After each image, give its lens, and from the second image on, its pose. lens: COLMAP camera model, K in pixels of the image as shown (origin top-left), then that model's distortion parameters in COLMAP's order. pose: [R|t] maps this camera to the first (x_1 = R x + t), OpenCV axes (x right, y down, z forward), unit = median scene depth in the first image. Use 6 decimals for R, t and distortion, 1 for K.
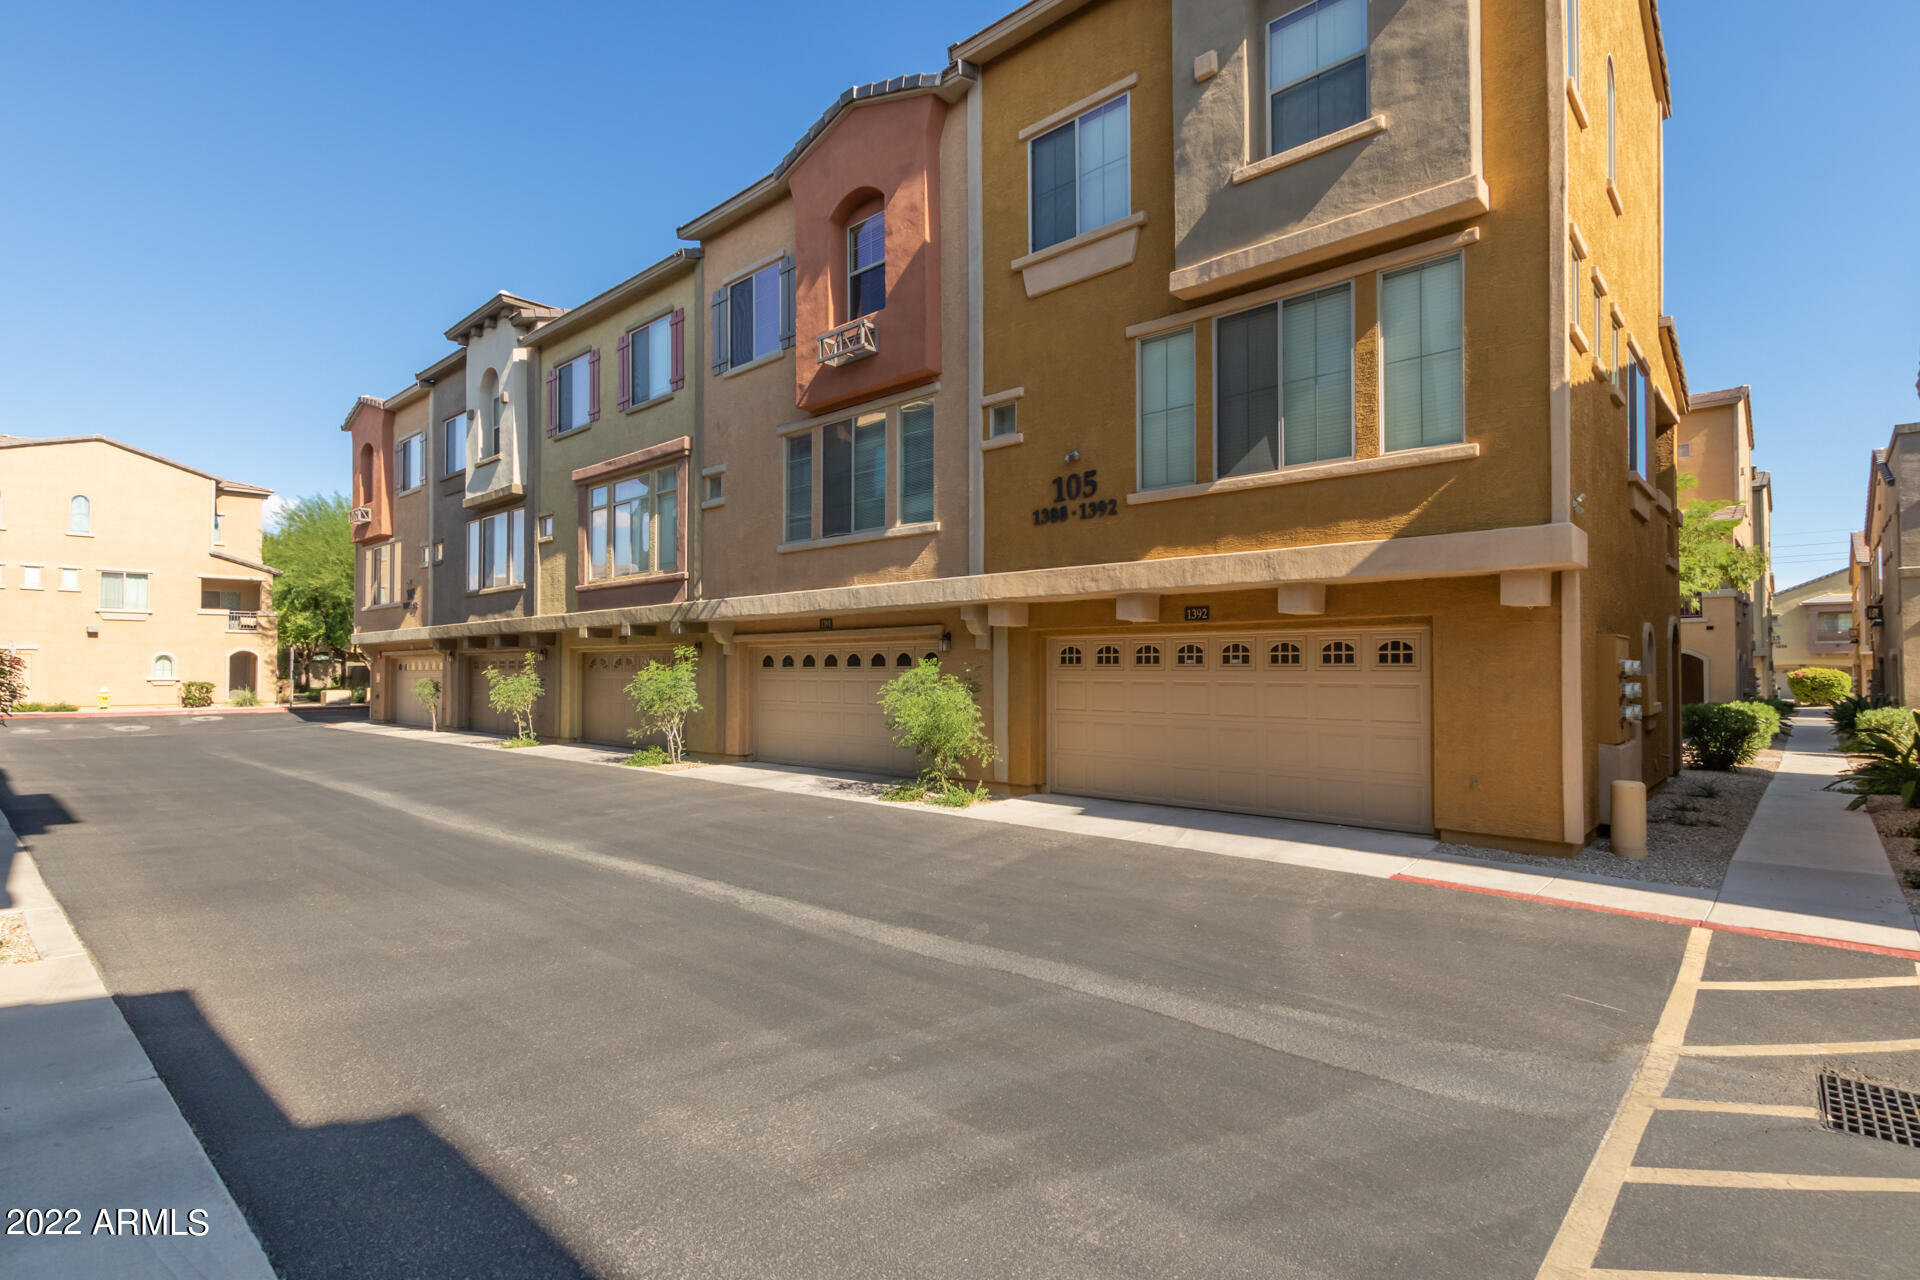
lens RADIAL K [[883.9, 0, 958.7], [0, 883.9, 653.1], [0, 0, 1]] dist [0.008608, -0.004066]
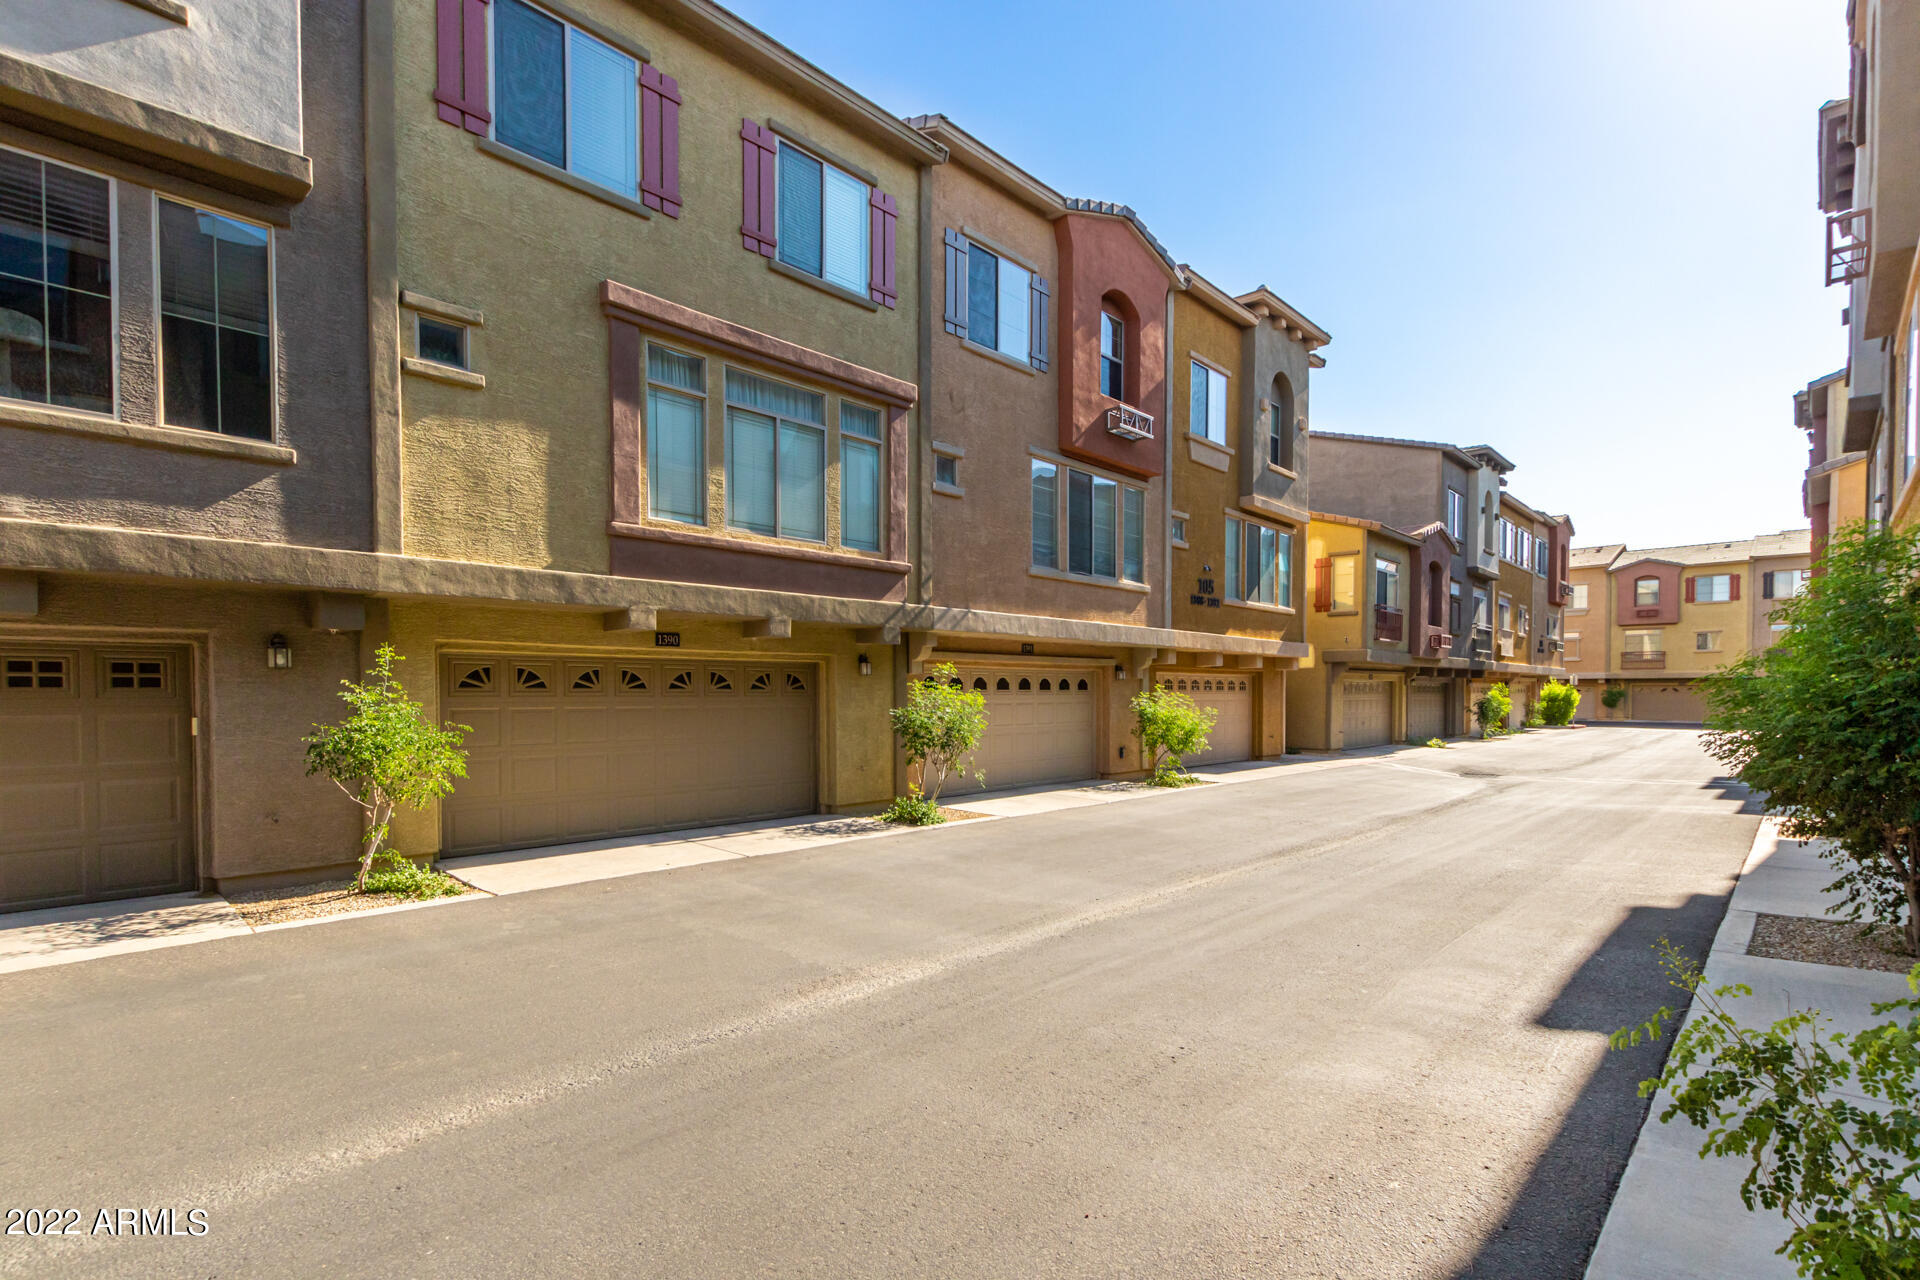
lens RADIAL K [[883.9, 0, 946.9], [0, 883.9, 710.3], [0, 0, 1]] dist [0.008608, -0.004066]
pose [[0.064093, -0.018186, 0.997778, -1.205805], [-0.019390, 0.999622, 0.019465, 0.021230], [-0.997756, -0.020594, 0.063716, 1.035894]]
